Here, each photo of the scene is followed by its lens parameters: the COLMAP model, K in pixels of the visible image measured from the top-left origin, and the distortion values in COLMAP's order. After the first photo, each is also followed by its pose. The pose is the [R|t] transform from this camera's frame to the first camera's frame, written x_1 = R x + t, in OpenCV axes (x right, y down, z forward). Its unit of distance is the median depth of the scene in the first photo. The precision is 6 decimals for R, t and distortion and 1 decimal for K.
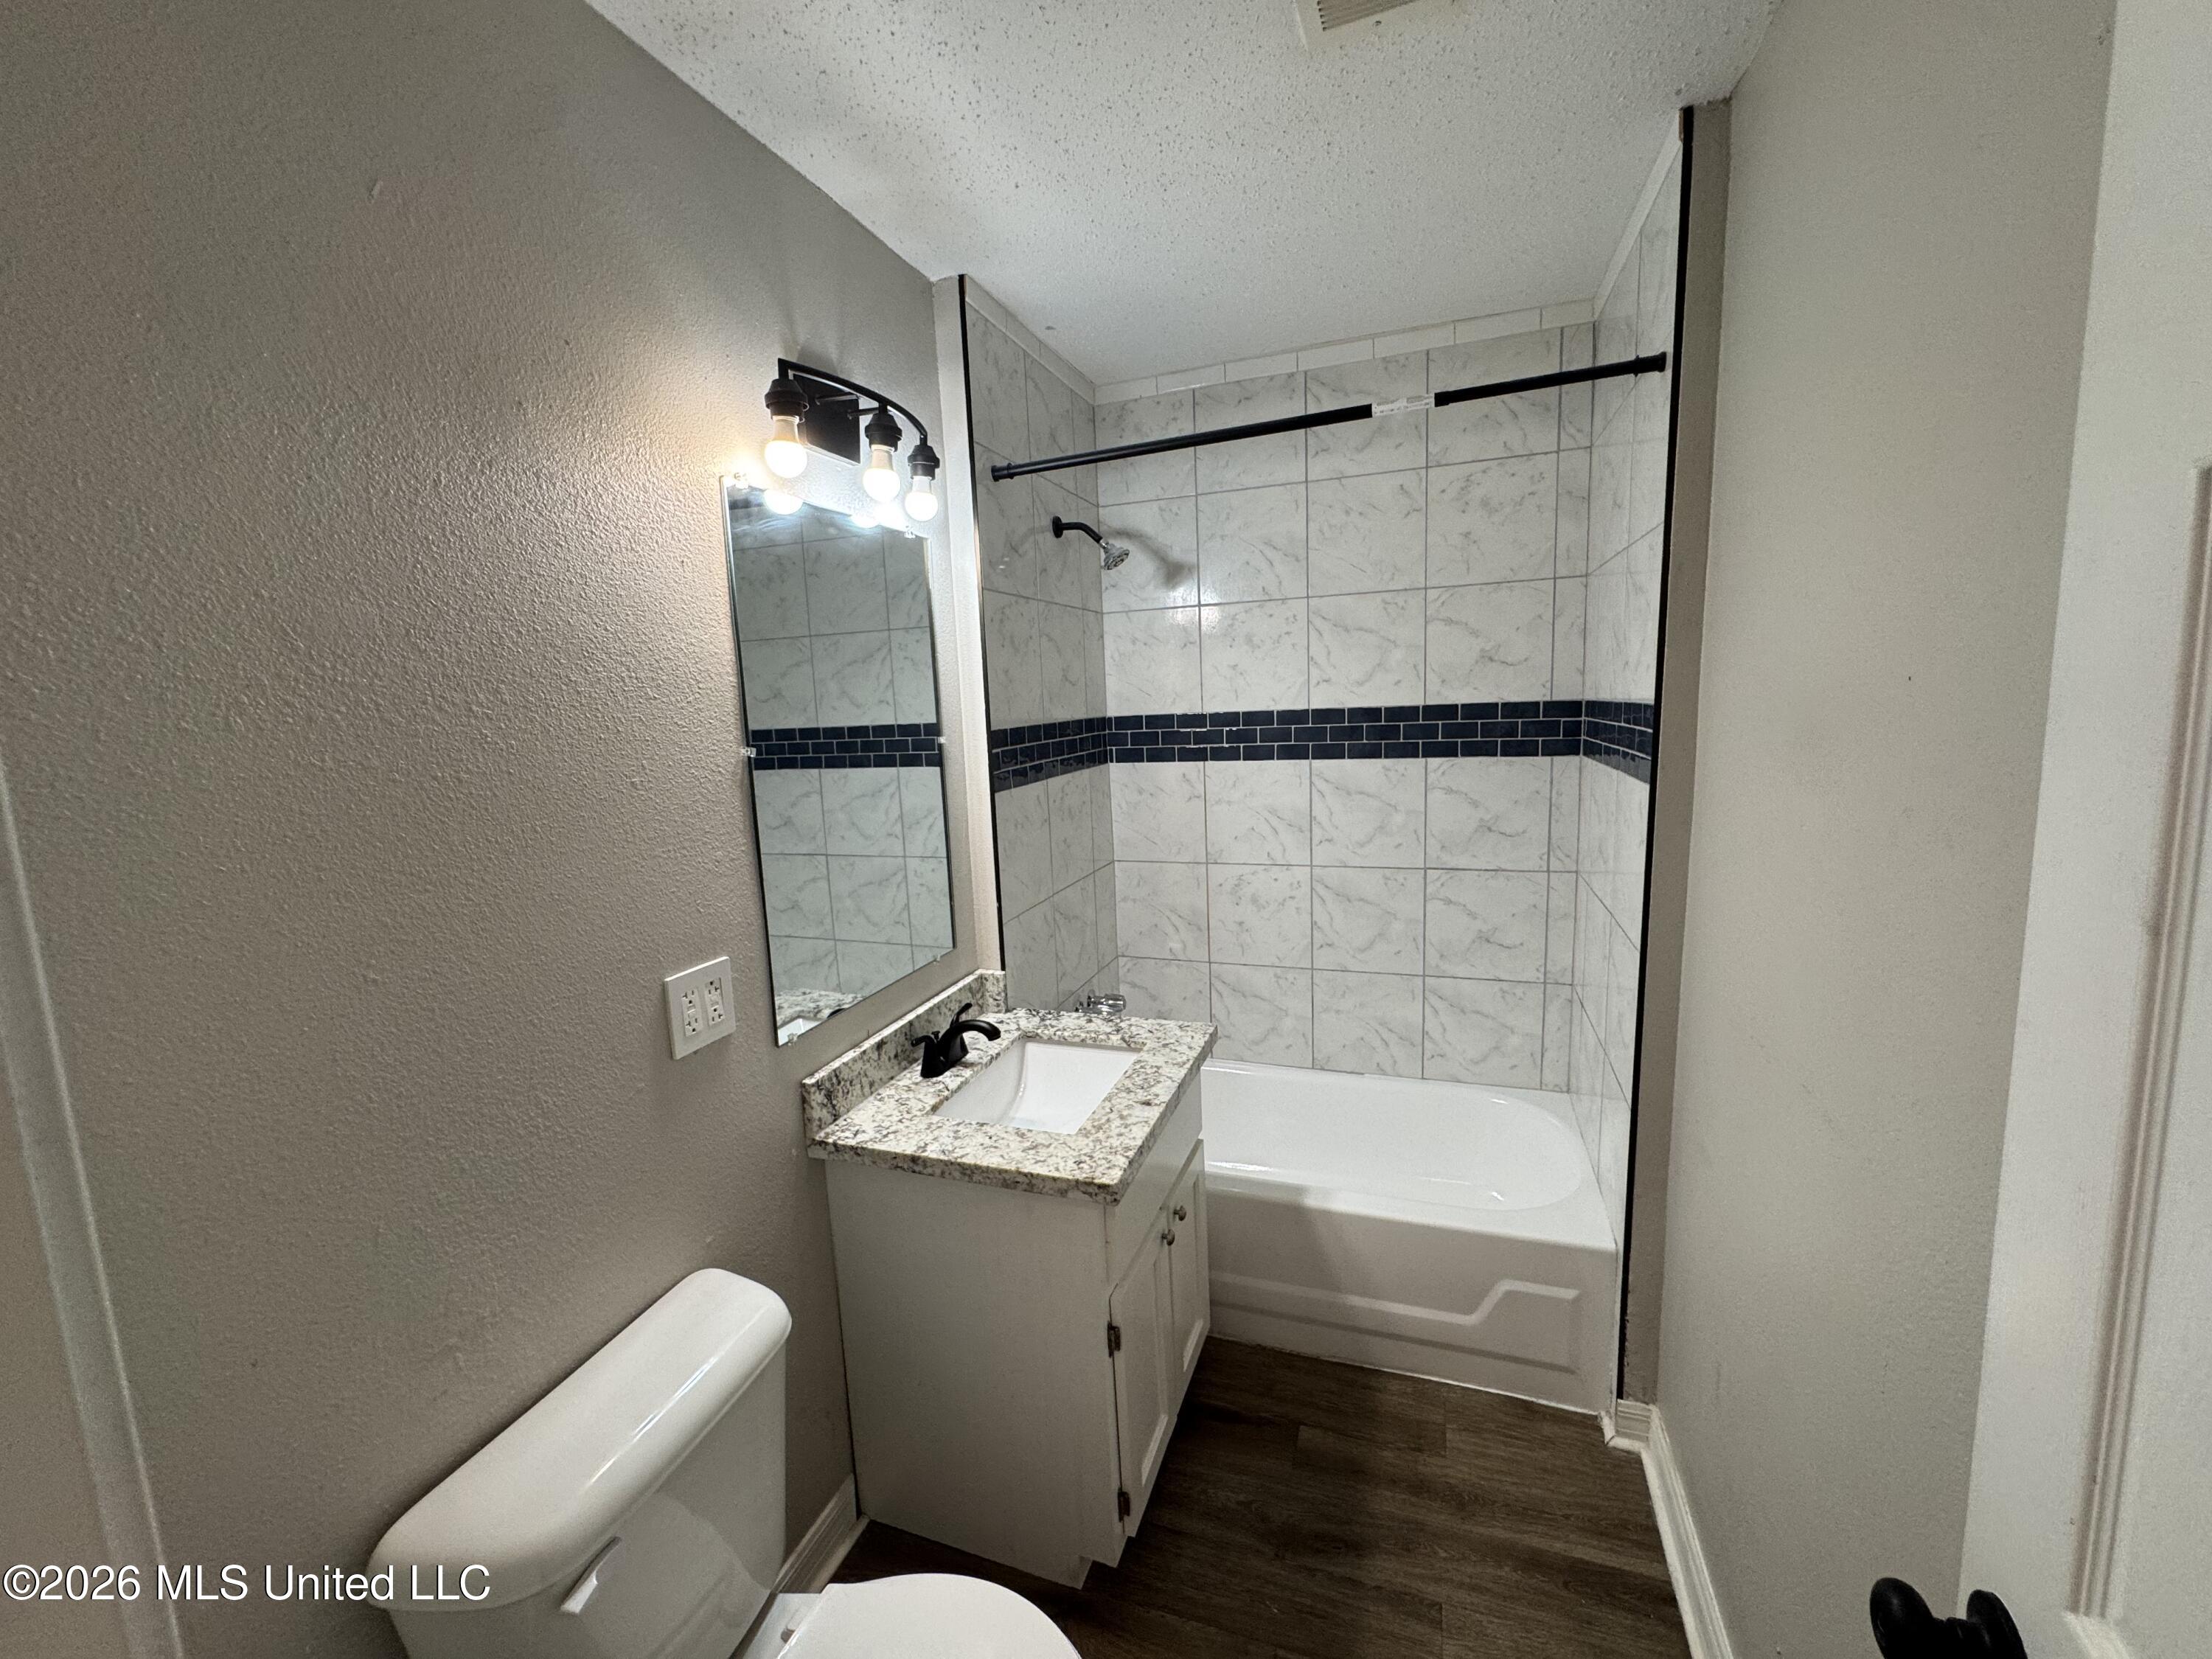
lens RADIAL K [[886.6, 0, 1108.7], [0, 886.6, 829.5], [0, 0, 1]] dist [-0.003754, 0.000313]
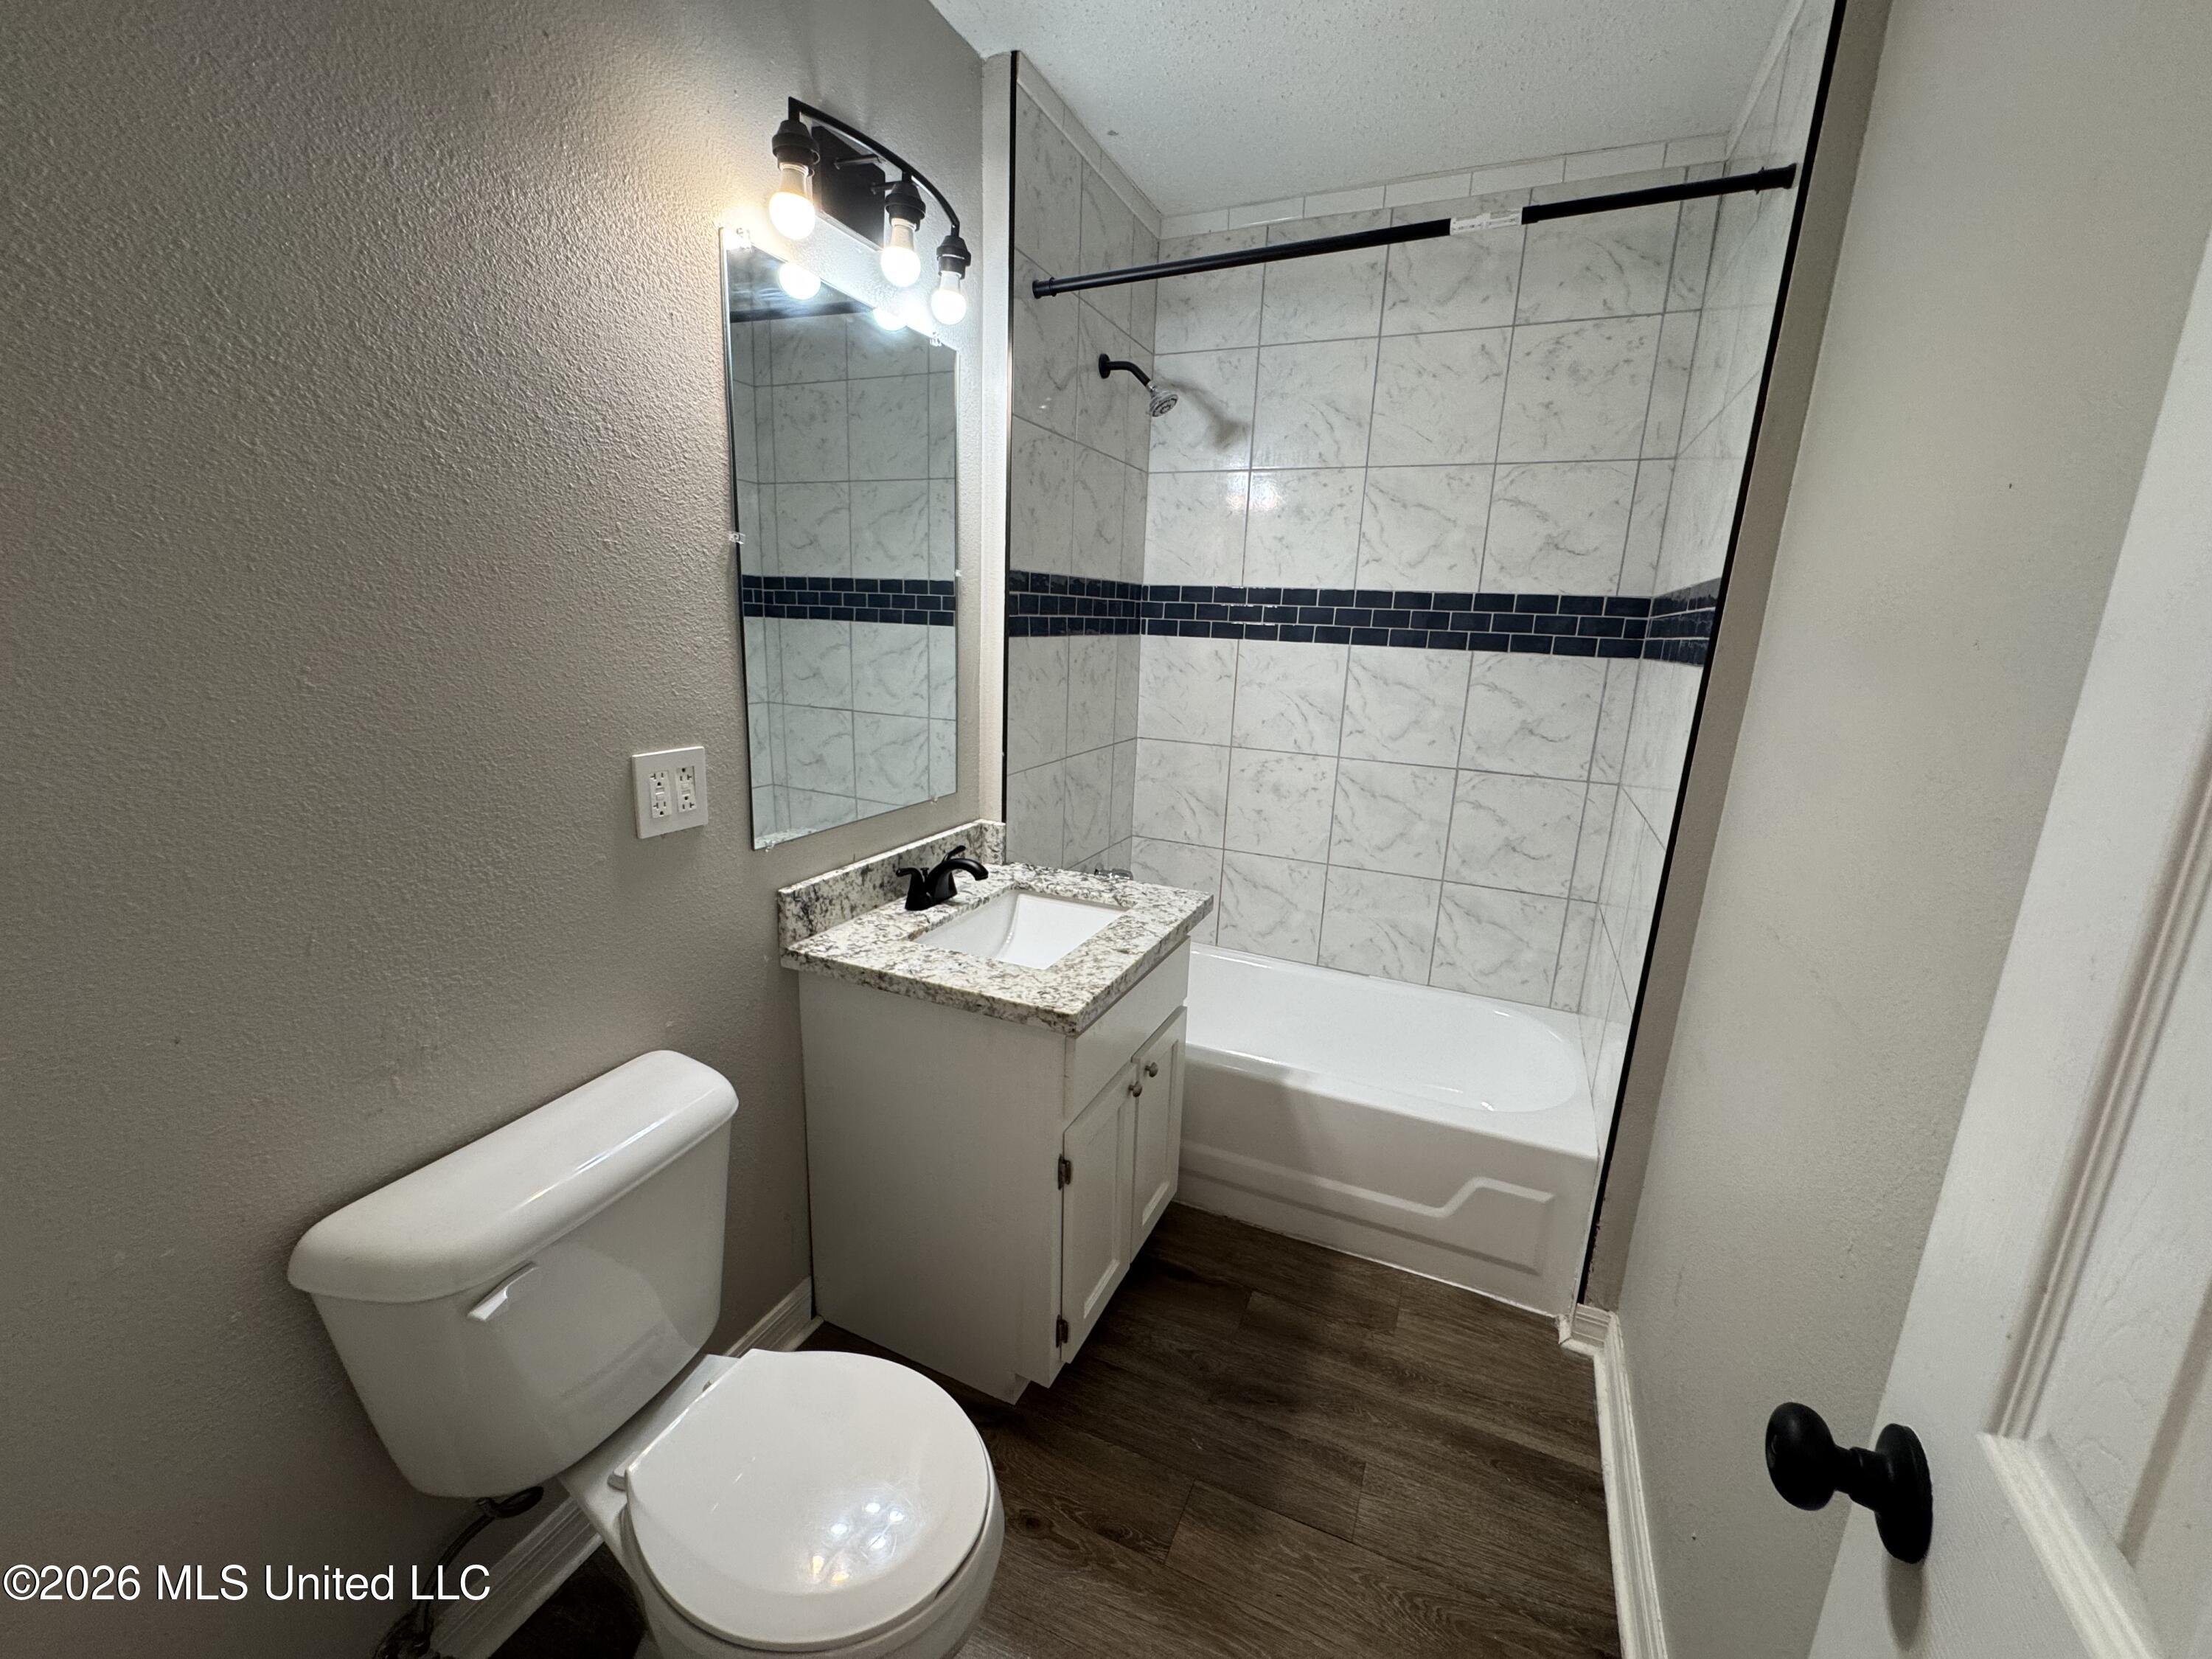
lens RADIAL K [[886.6, 0, 1110.1], [0, 886.6, 830.8], [0, 0, 1]] dist [-0.003754, 0.000313]
pose [[0.994020, 0.096372, -0.051341, 0.057816], [-0.091432, 0.991630, 0.091156, 0.080206], [0.059696, -0.085917, 0.994512, 0.034974]]
